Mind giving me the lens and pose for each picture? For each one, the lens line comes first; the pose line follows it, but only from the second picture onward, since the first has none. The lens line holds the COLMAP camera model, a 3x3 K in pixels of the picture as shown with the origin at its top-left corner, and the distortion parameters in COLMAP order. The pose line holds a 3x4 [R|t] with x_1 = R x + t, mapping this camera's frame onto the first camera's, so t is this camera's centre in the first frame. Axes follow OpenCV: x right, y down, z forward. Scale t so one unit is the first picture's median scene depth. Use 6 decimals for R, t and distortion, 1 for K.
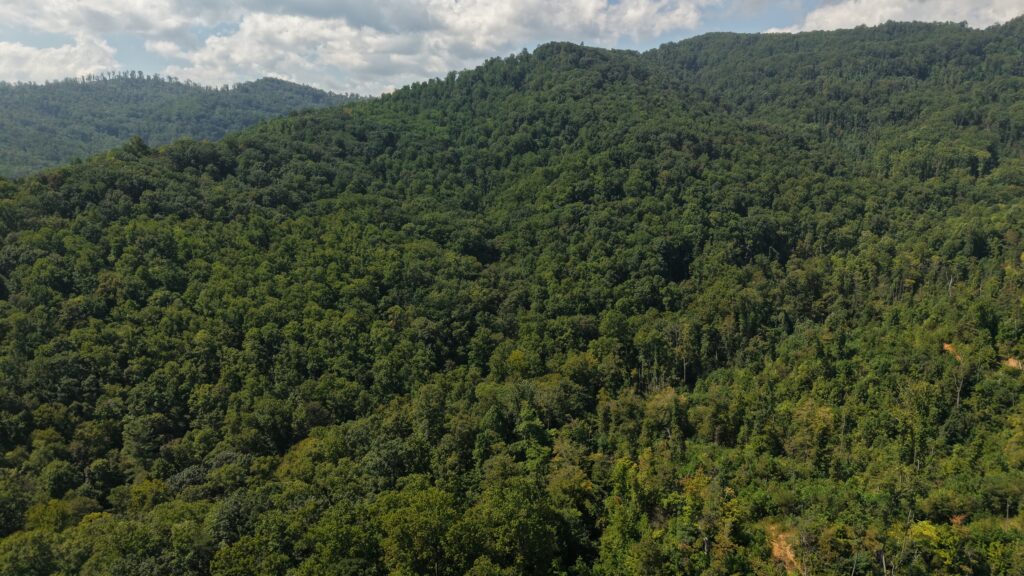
lens RADIAL K [[683.8, 0, 511.9], [0, 683.8, 290.6], [0, 0, 1]] dist [0.039889, -0.047842]
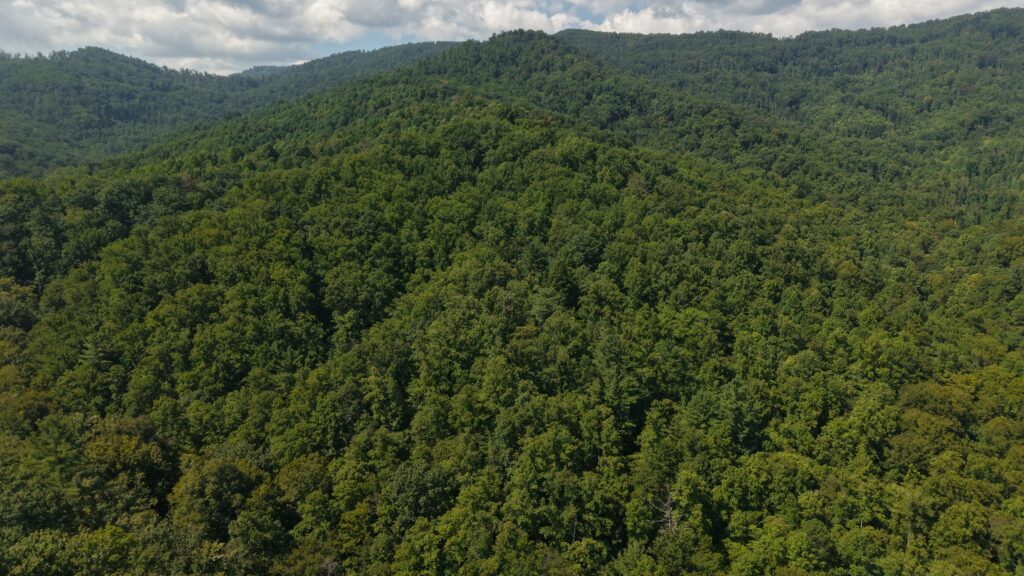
lens RADIAL K [[683.8, 0, 511.9], [0, 683.8, 290.6], [0, 0, 1]] dist [0.039889, -0.047842]
pose [[0.917123, -0.084273, 0.389595, -0.396435], [0.080355, 0.996417, 0.026375, 0.034384], [-0.390422, 0.007117, 0.920609, -0.033893]]
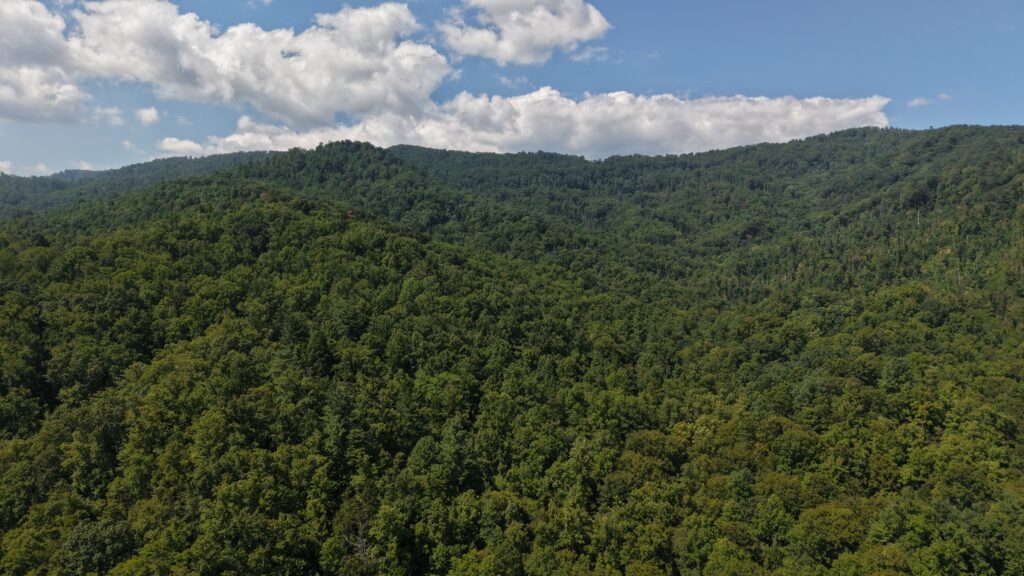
lens RADIAL K [[681.3, 0, 509.8], [0, 681.3, 291.2], [0, 0, 1]] dist [0.048517, -0.054797]
pose [[0.808261, -0.025428, 0.588275, -0.378126], [0.111698, 0.987548, -0.110782, 0.049312], [-0.578133, 0.155250, 0.801037, -0.053415]]
